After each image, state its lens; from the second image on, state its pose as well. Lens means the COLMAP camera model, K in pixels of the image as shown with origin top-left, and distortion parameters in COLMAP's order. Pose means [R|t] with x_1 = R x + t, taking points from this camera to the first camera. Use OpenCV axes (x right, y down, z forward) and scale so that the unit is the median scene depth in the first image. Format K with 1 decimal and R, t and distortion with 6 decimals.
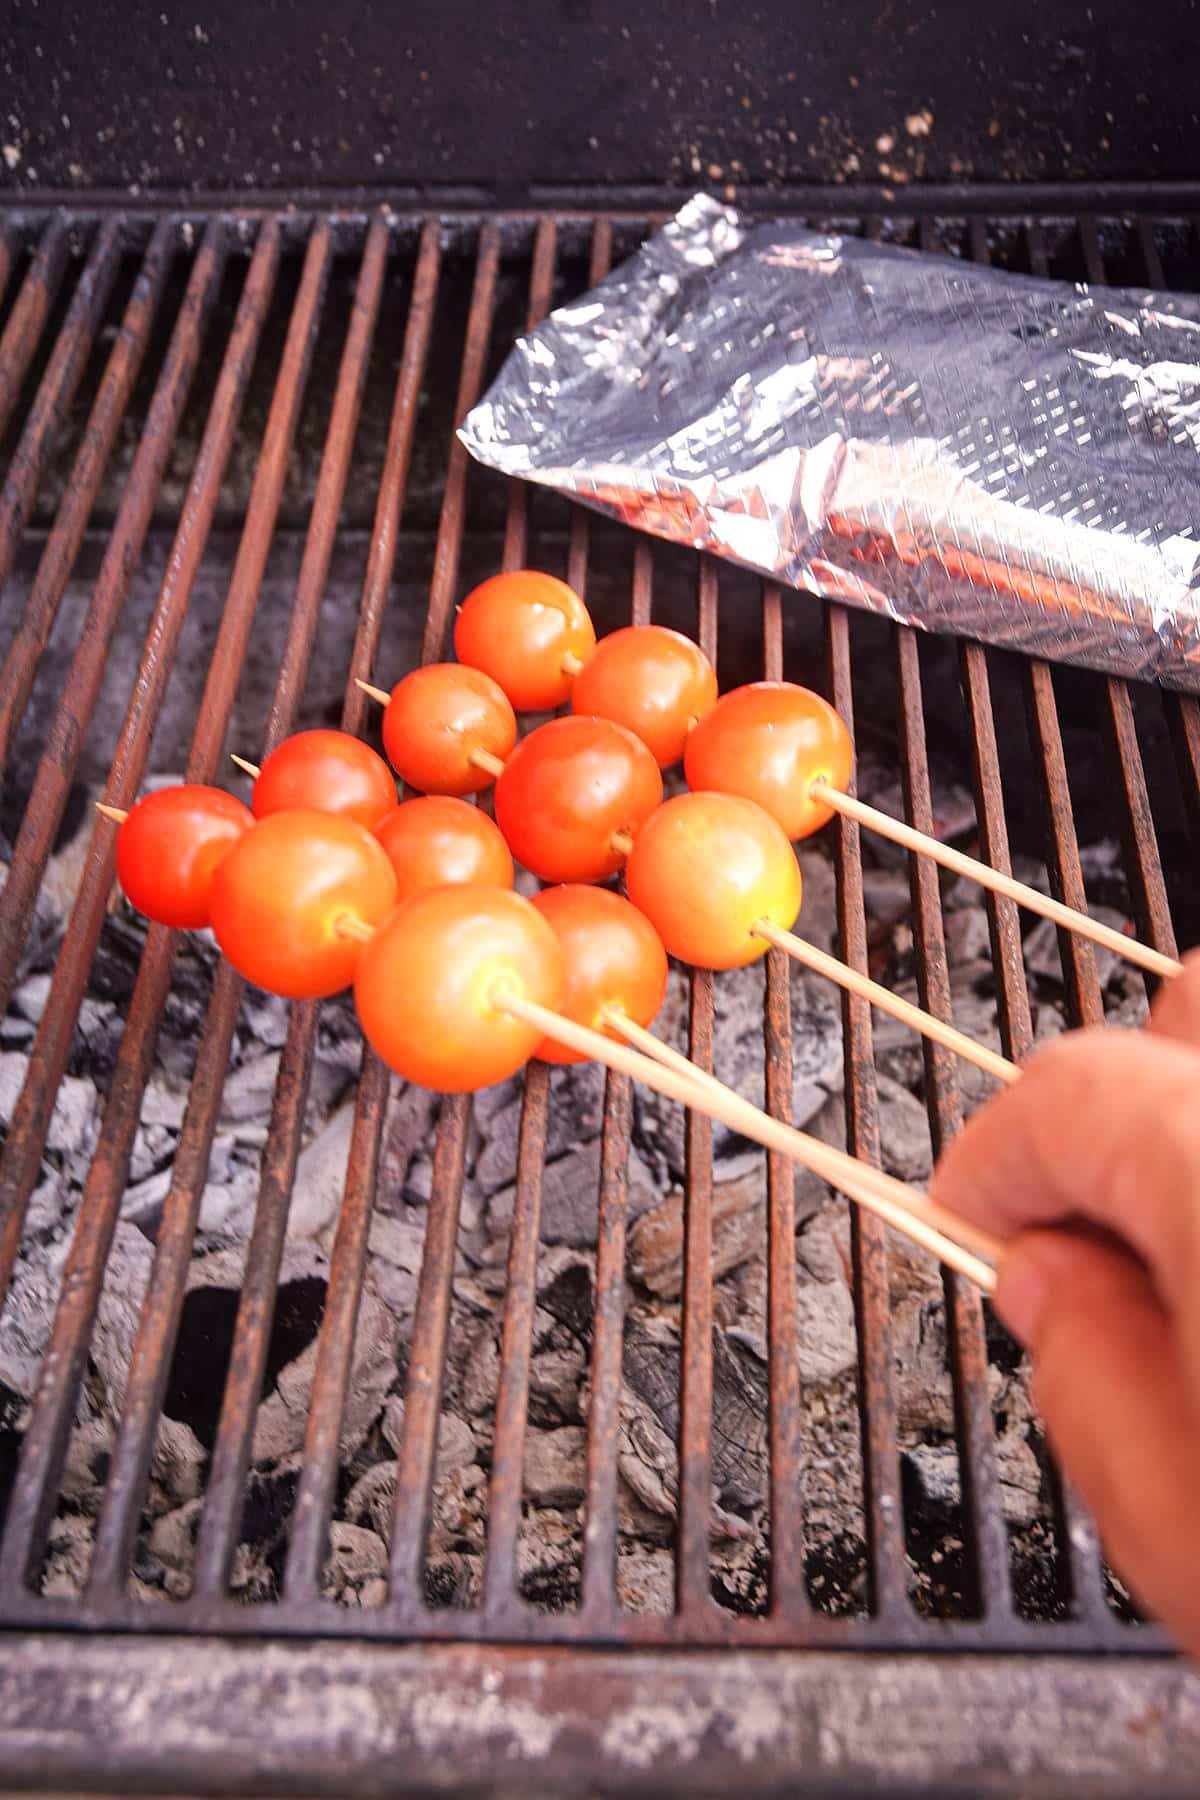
lens RADIAL K [[2264.0, 0, 600.0], [0, 2264.0, 900.0], [0, 0, 1]] dist [-0.184083, 0.358297]
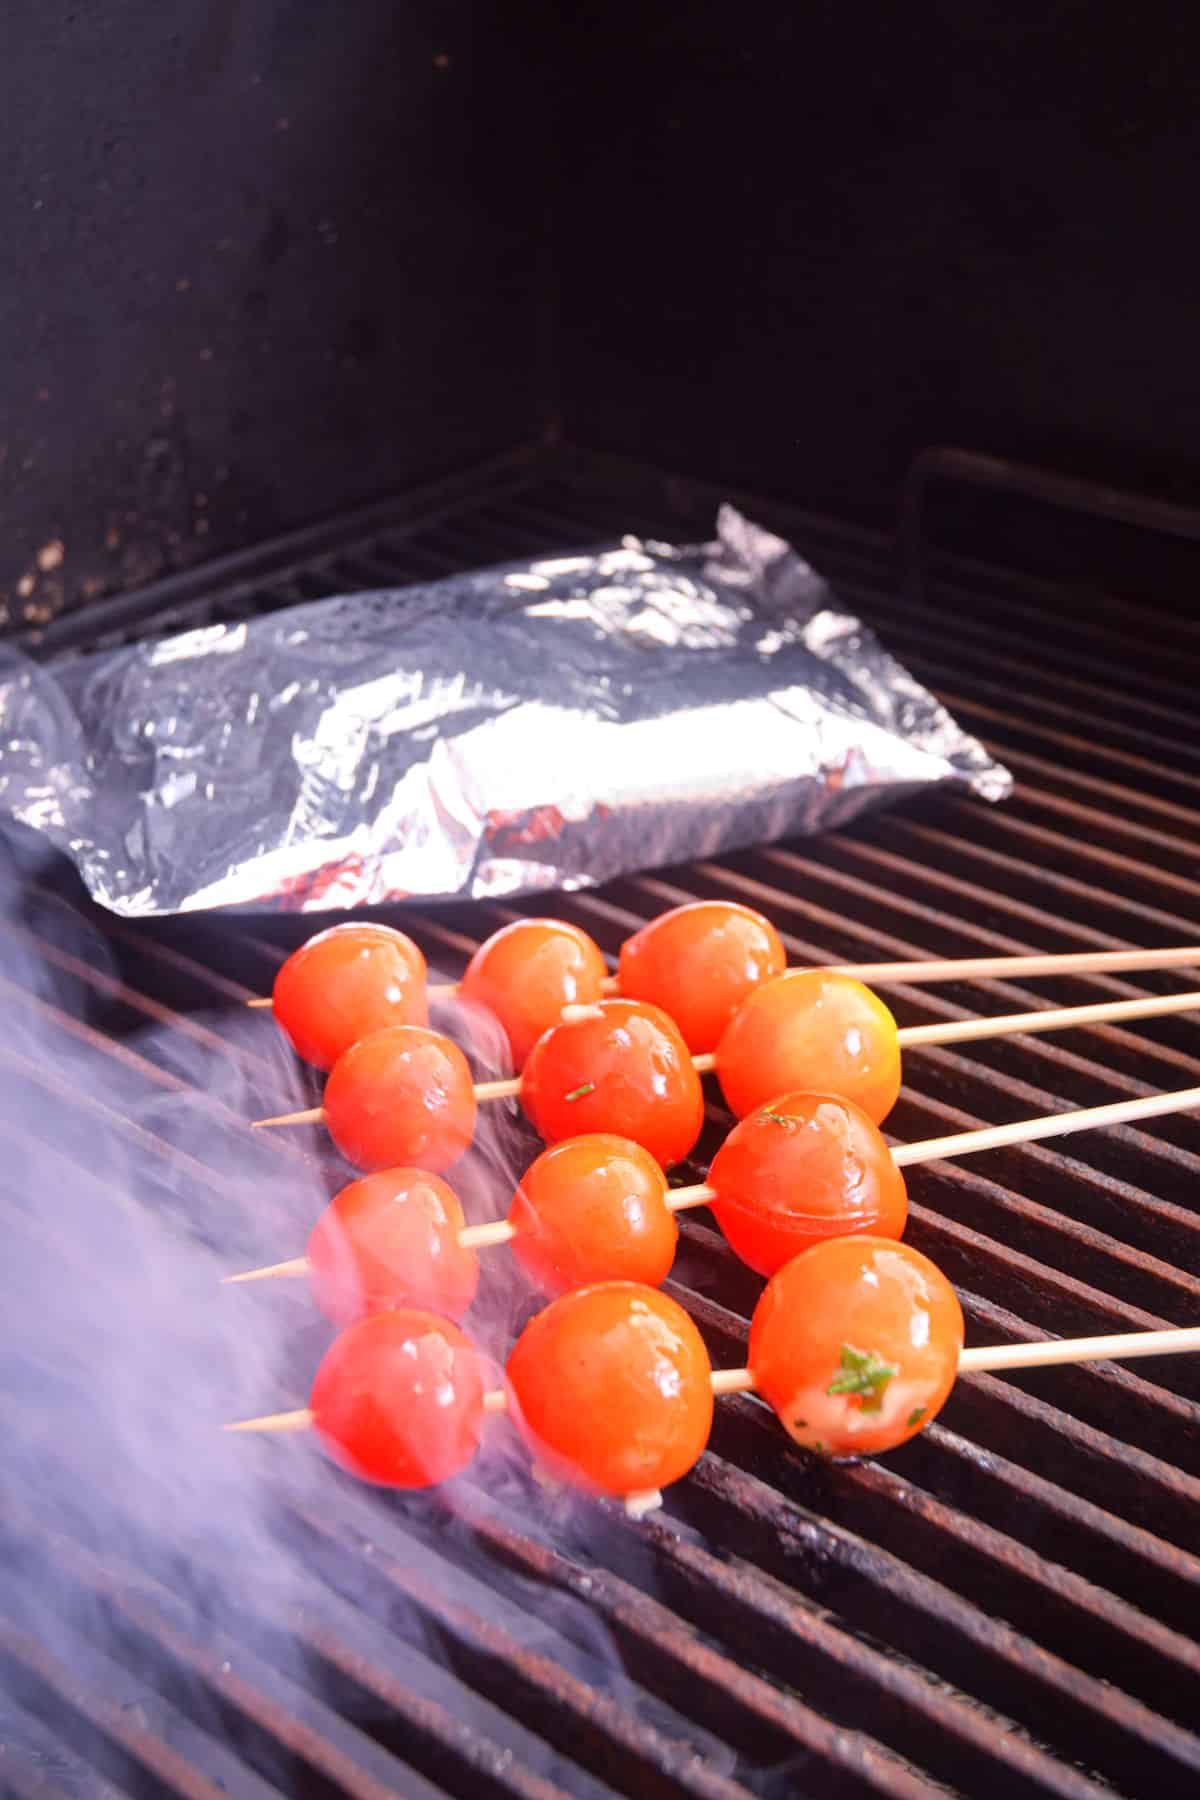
lens RADIAL K [[2264.0, 0, 600.0], [0, 2264.0, 900.0], [0, 0, 1]] dist [-0.184083, 0.358297]
pose [[0.672164, -0.362920, 0.645356, -0.502223], [0.510307, 0.858615, -0.048659, -0.063695], [-0.536453, 0.362037, 0.762330, 0.231171]]
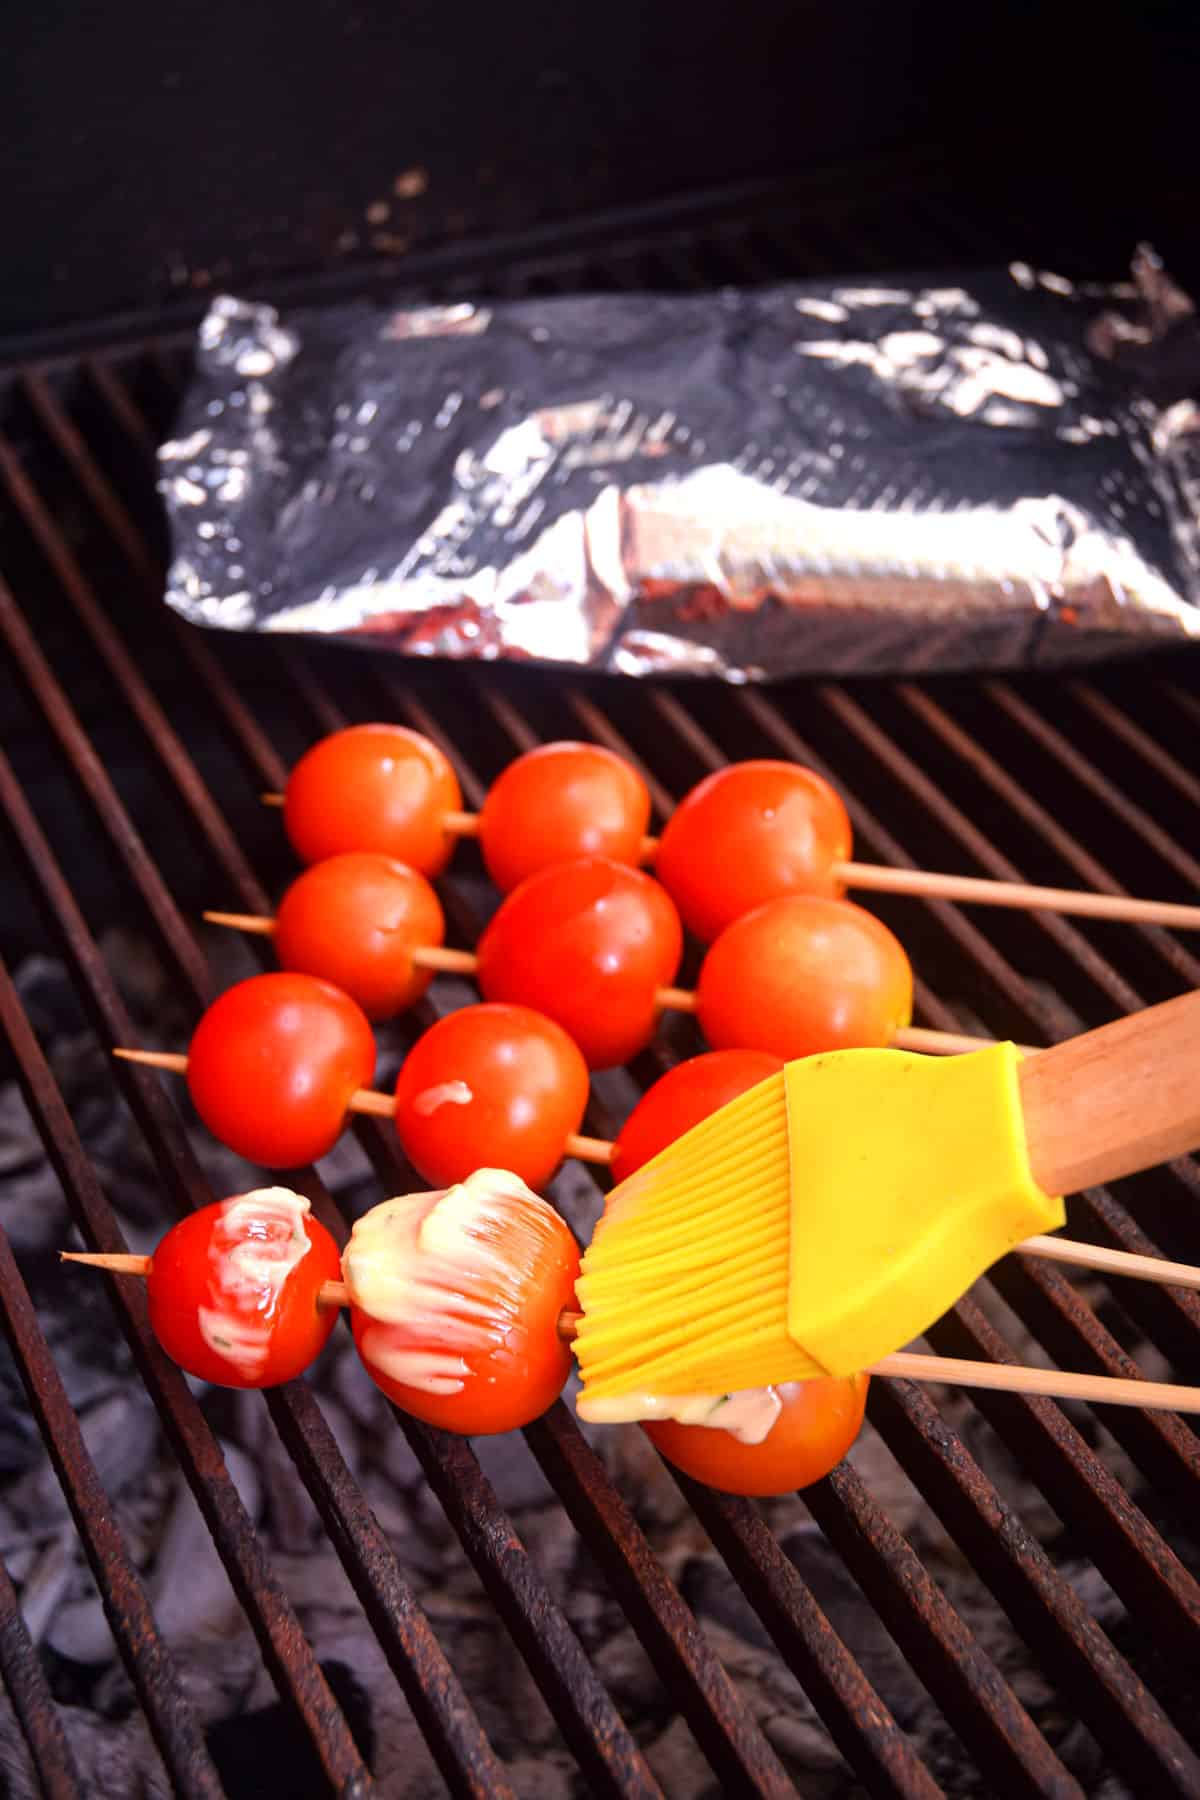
lens RADIAL K [[2264.0, 0, 600.0], [0, 2264.0, 900.0], [0, 0, 1]] dist [-0.184083, 0.358297]
pose [[0.898051, -0.276986, 0.341736, -0.232800], [0.300558, 0.953614, -0.016911, -0.043604], [-0.321200, 0.117899, 0.939644, 0.207267]]
